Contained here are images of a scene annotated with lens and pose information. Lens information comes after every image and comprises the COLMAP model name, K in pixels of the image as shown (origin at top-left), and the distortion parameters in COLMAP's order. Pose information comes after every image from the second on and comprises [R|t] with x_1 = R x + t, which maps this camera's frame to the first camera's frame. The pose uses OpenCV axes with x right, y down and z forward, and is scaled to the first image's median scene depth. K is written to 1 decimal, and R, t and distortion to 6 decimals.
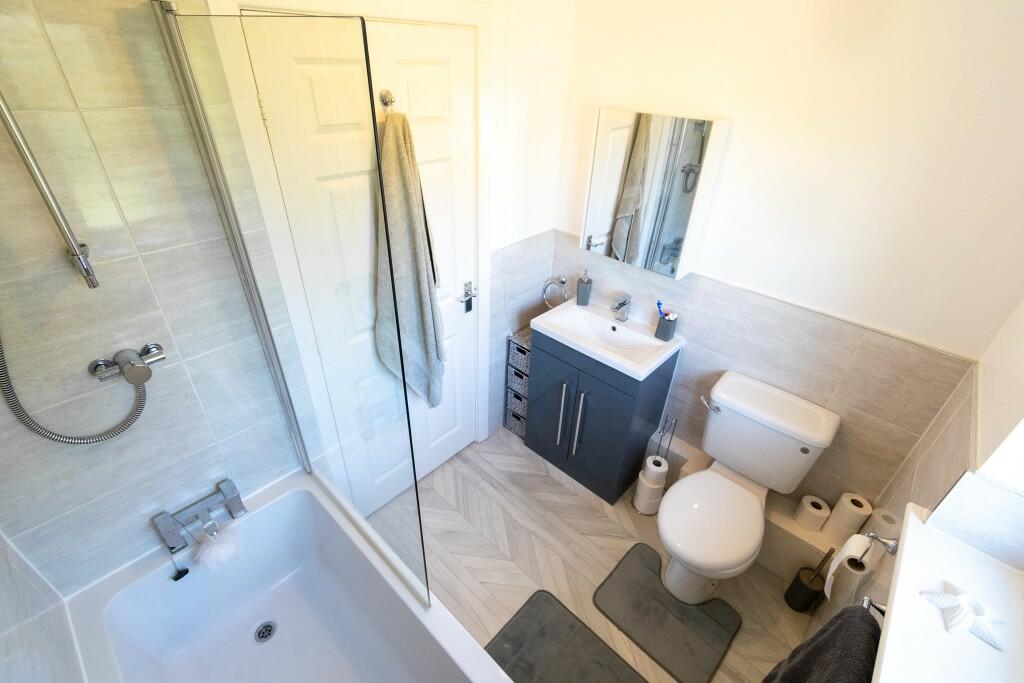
lens RADIAL K [[451.0, 0, 510.8], [0, 451.0, 338.5], [0, 0, 1]] dist [0.001351, -0.000727]
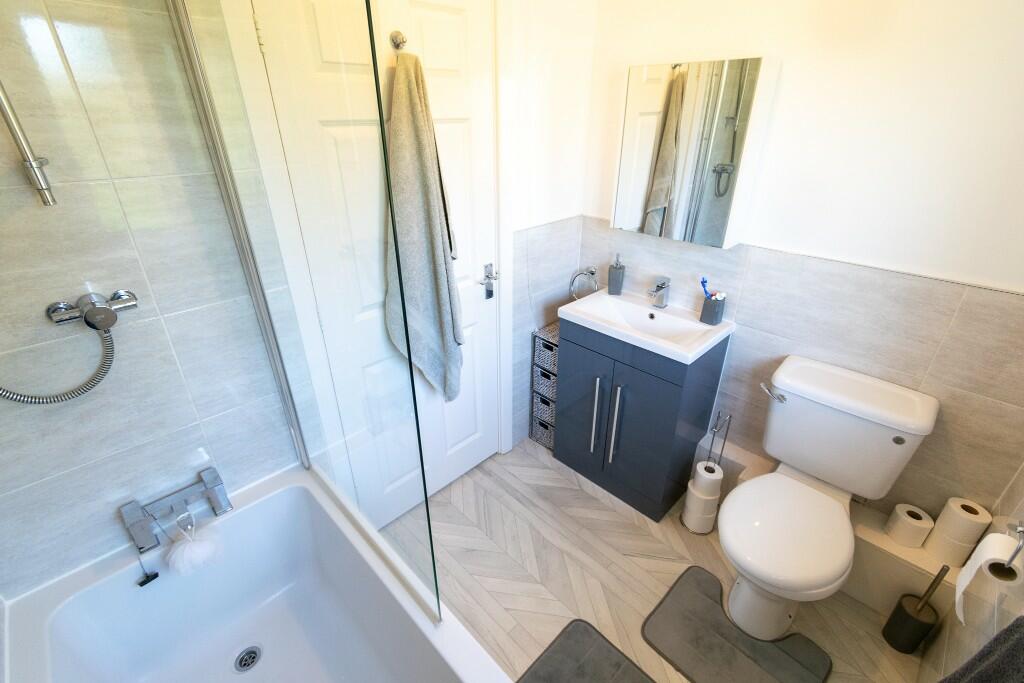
lens RADIAL K [[451.0, 0, 510.8], [0, 451.0, 338.5], [0, 0, 1]] dist [0.001351, -0.000727]
pose [[0.998512, -0.014806, -0.052493, -0.004734], [0.009673, 0.995264, -0.096730, 0.124389], [0.053677, 0.096078, 0.993925, 0.119095]]
